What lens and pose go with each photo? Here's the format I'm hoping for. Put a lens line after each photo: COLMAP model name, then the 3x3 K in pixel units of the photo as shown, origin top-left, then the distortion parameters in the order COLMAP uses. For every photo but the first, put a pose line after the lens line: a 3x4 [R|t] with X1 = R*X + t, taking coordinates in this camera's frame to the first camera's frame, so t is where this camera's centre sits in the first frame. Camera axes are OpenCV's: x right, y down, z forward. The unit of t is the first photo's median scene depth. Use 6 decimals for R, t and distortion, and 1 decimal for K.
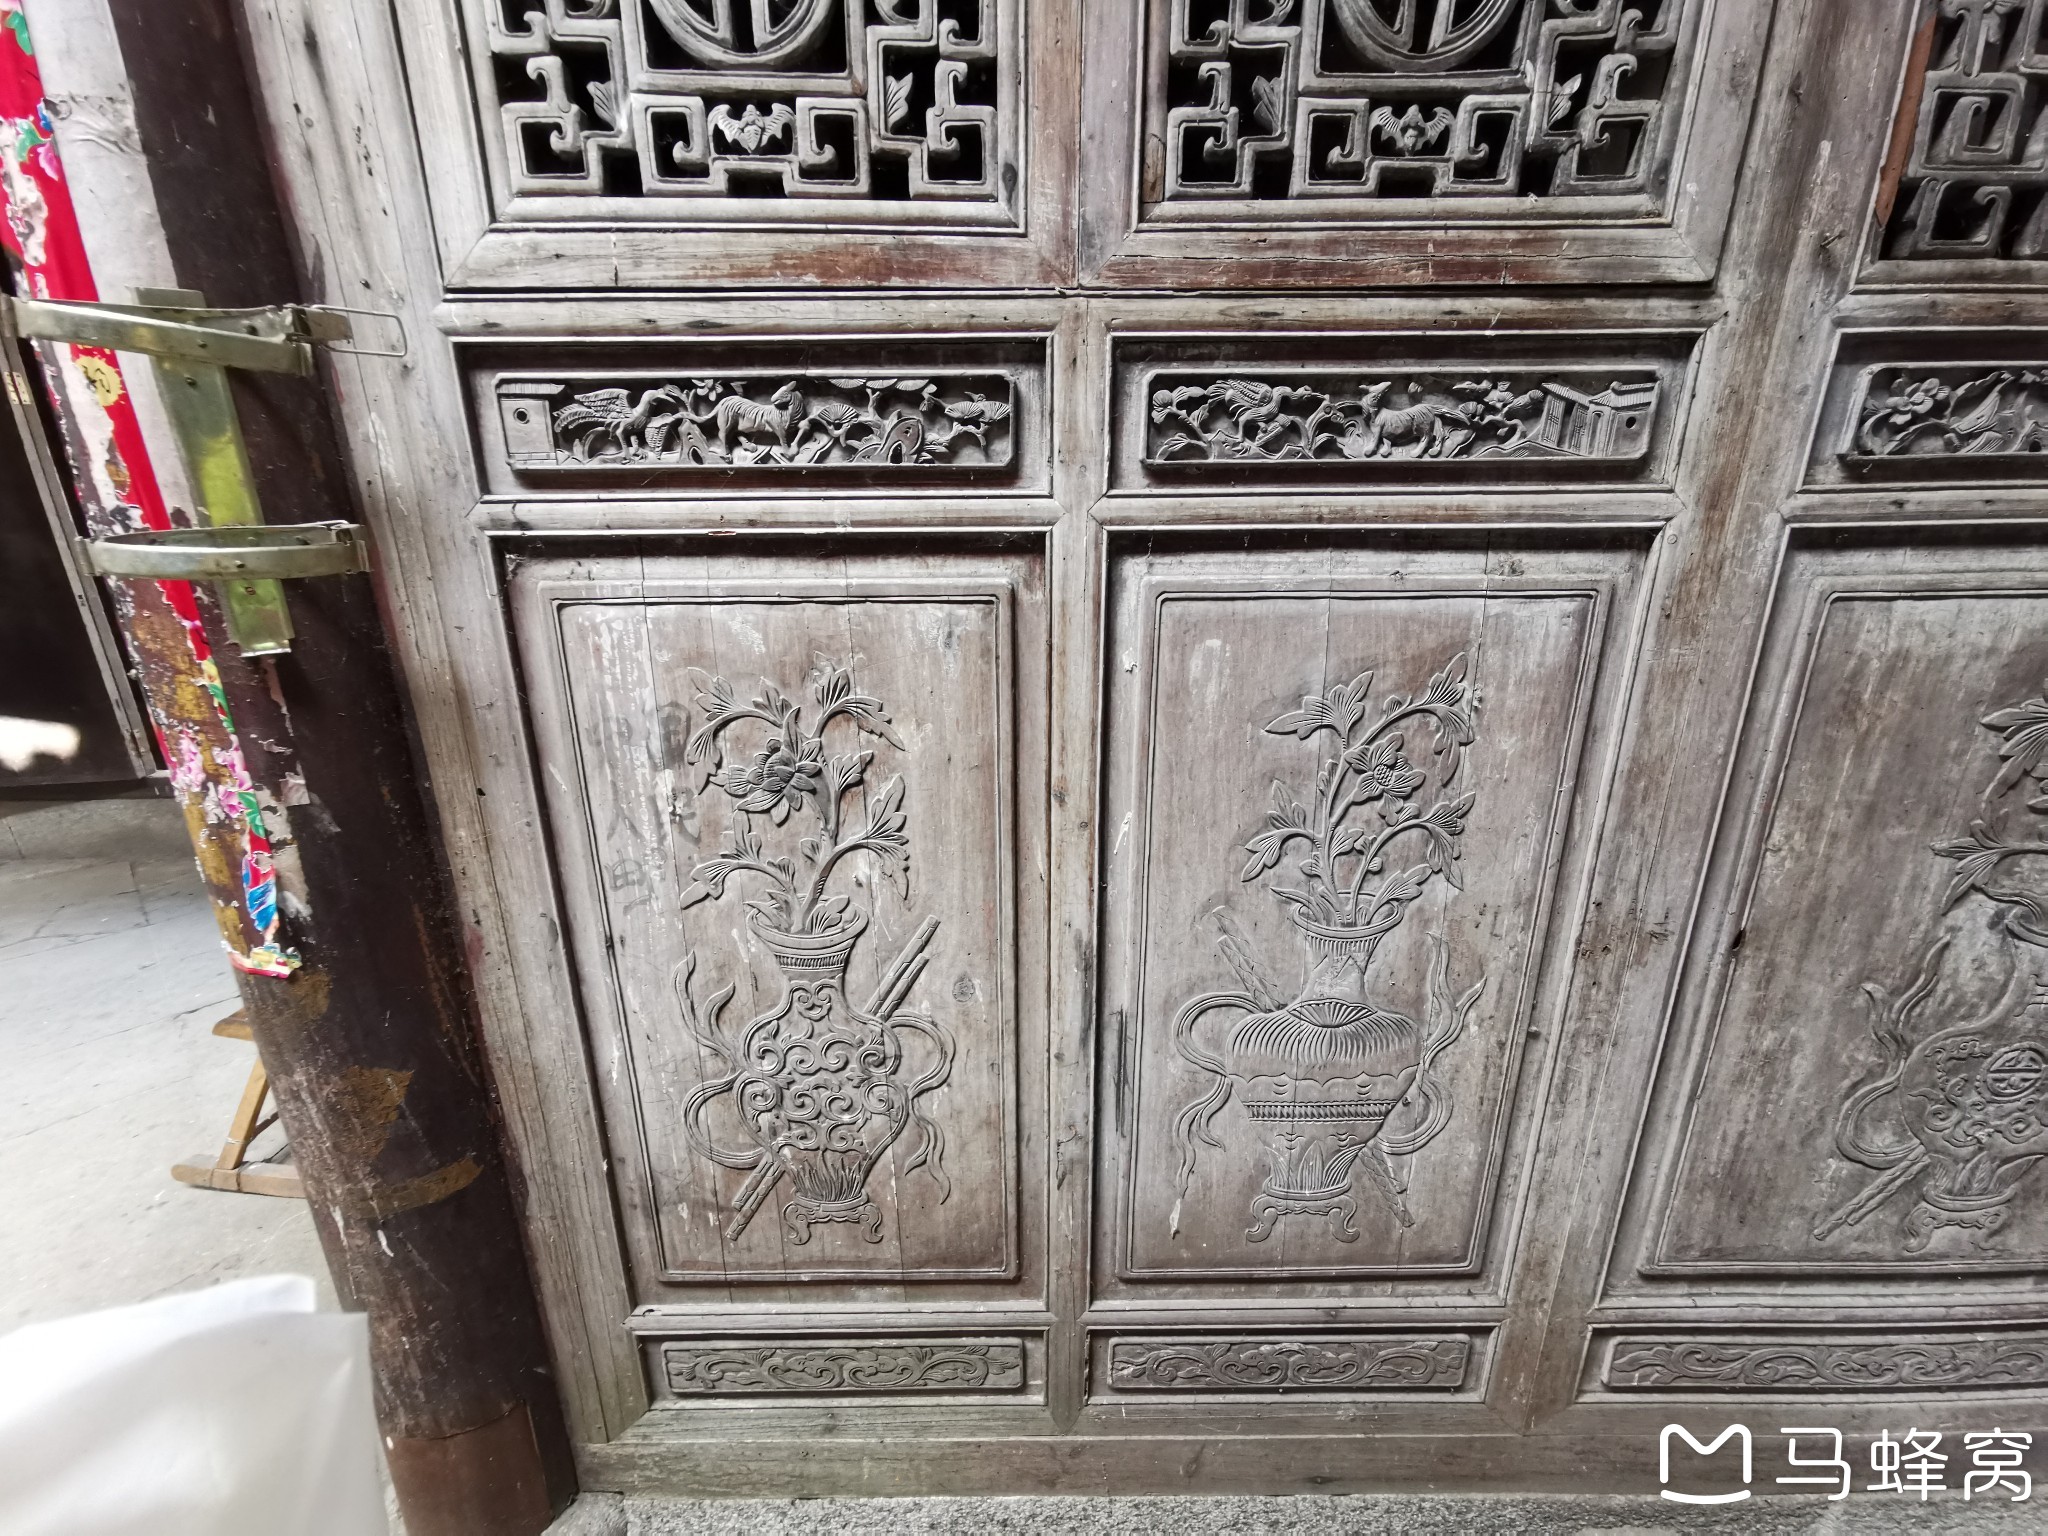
lens RADIAL K [[964.2, 0, 1022.4], [0, 964.2, 762.0], [0, 0, 1]] dist [0.006207, -0.002113]
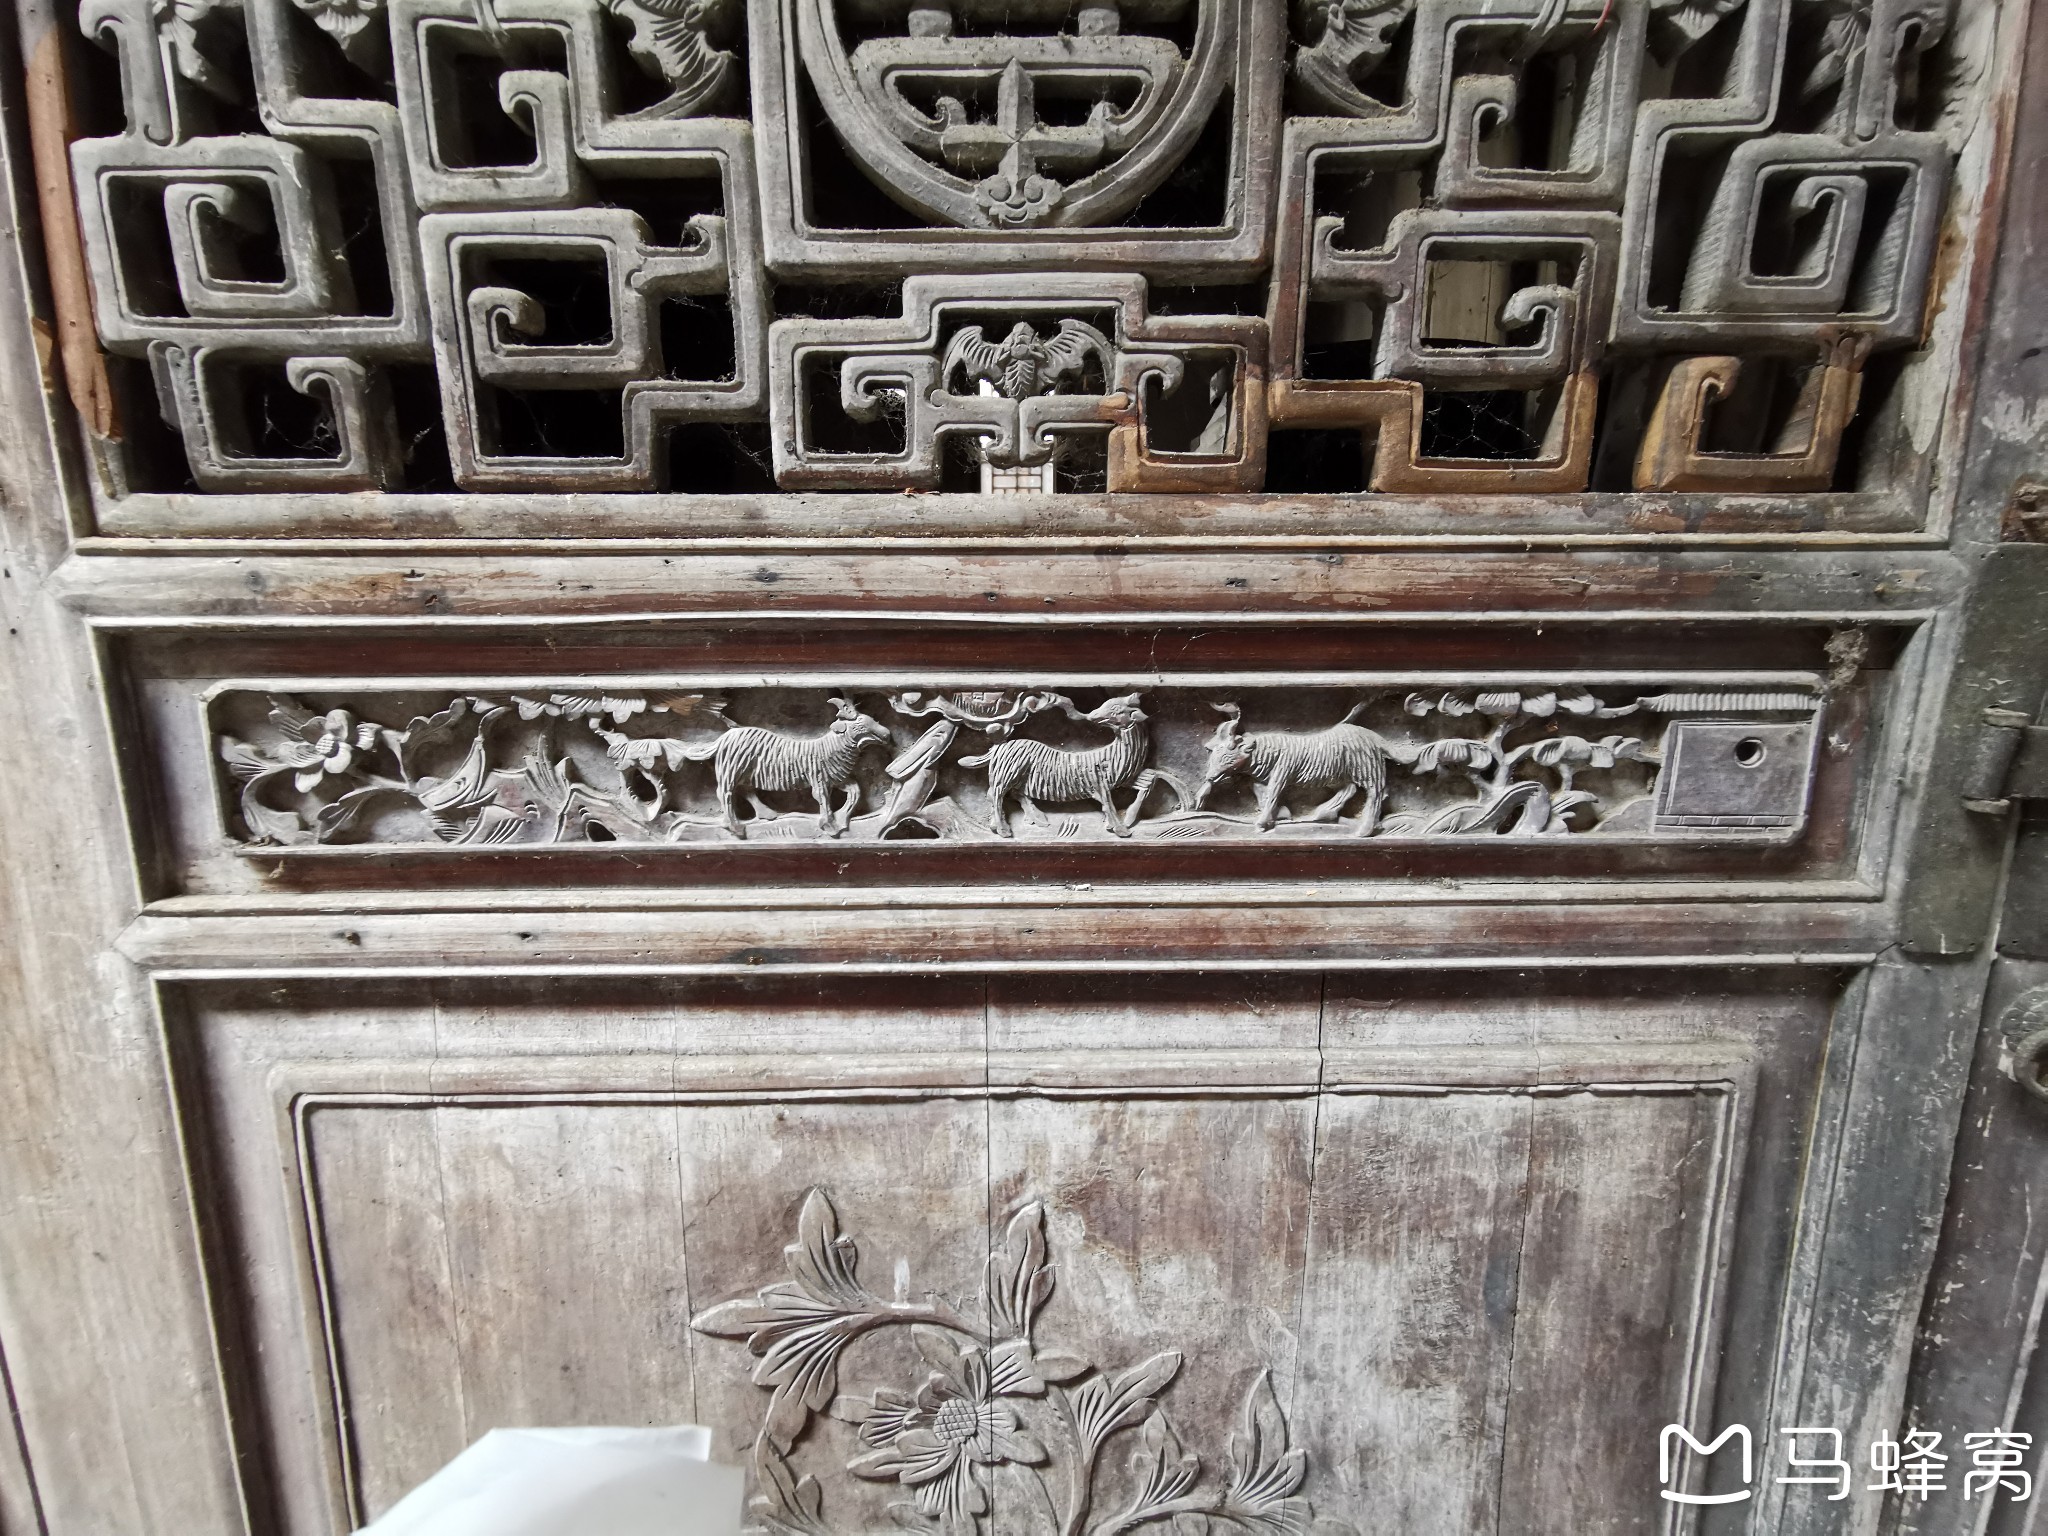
lens RADIAL K [[964.2, 0, 1022.8], [0, 964.2, 777.7], [0, 0, 1]] dist [0.006207, -0.002113]
pose [[0.999903, 0.009189, 0.010503, 1.253524], [-0.007563, 0.989323, -0.145543, -0.278580], [-0.011728, 0.145449, 0.989296, 0.476794]]
